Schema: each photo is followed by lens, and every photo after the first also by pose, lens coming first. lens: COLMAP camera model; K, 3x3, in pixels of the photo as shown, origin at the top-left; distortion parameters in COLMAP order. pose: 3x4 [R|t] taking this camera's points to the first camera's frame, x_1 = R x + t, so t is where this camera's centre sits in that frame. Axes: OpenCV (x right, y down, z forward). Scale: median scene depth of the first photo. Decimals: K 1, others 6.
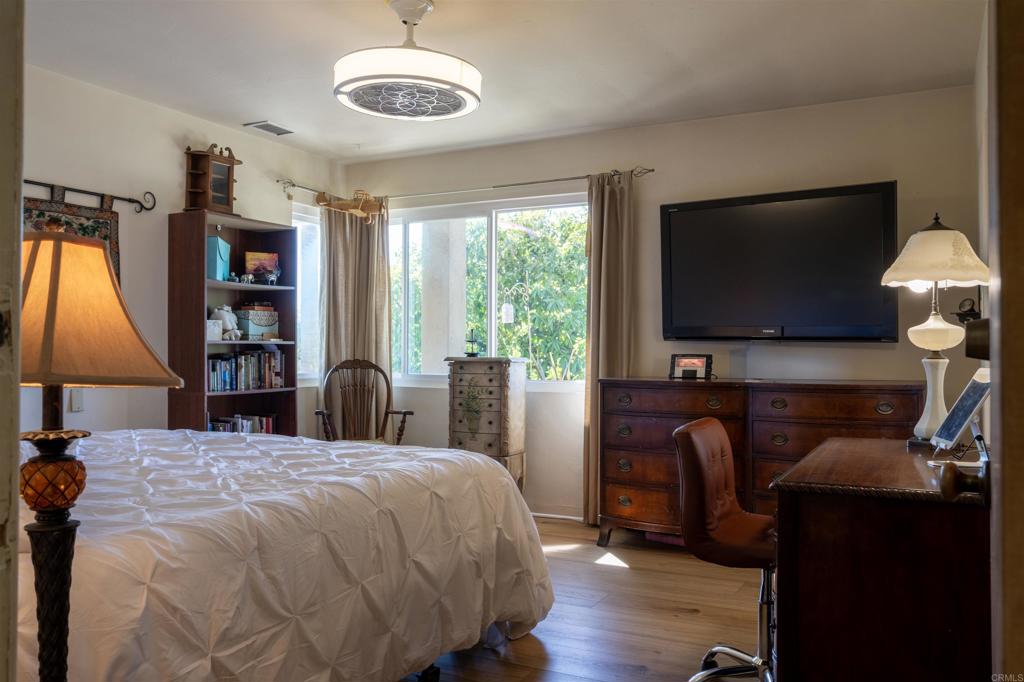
lens RADIAL K [[858.4, 0, 513.0], [0, 858.4, 341.2], [0, 0, 1]] dist [0.000406, 0.001317]
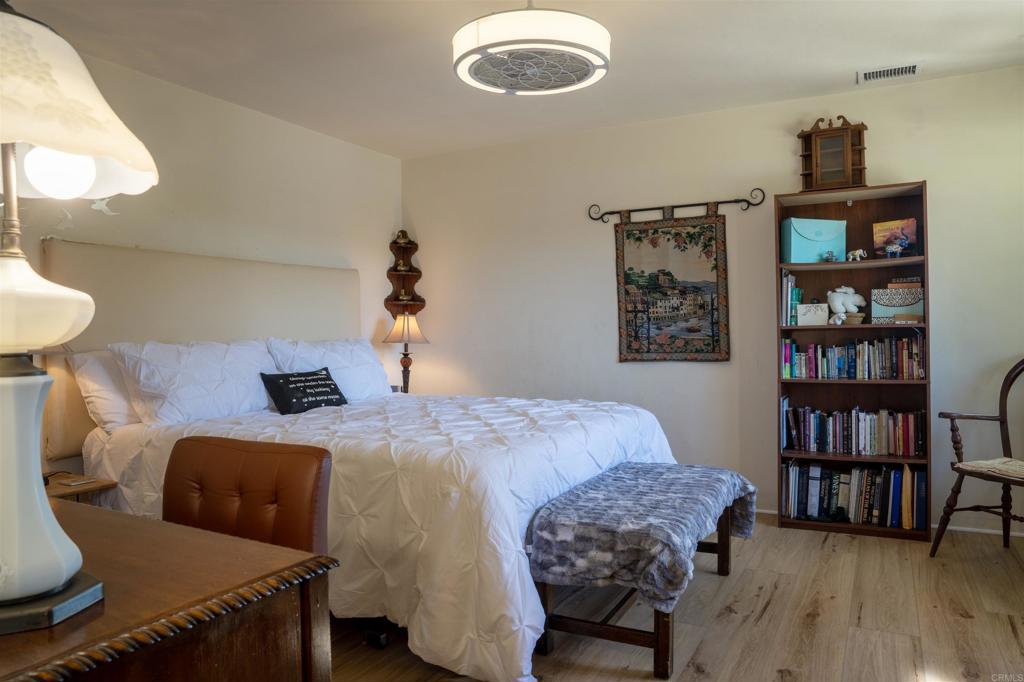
lens RADIAL K [[724.8, 0, 511.7], [0, 724.8, 343.7], [0, 0, 1]] dist [-0.079357, 0.051020]
pose [[-0.002197, 0.006028, -0.999979, 0.444045], [0.024333, 0.999686, 0.005973, 0.006364], [0.999701, -0.024320, -0.002343, 0.656506]]
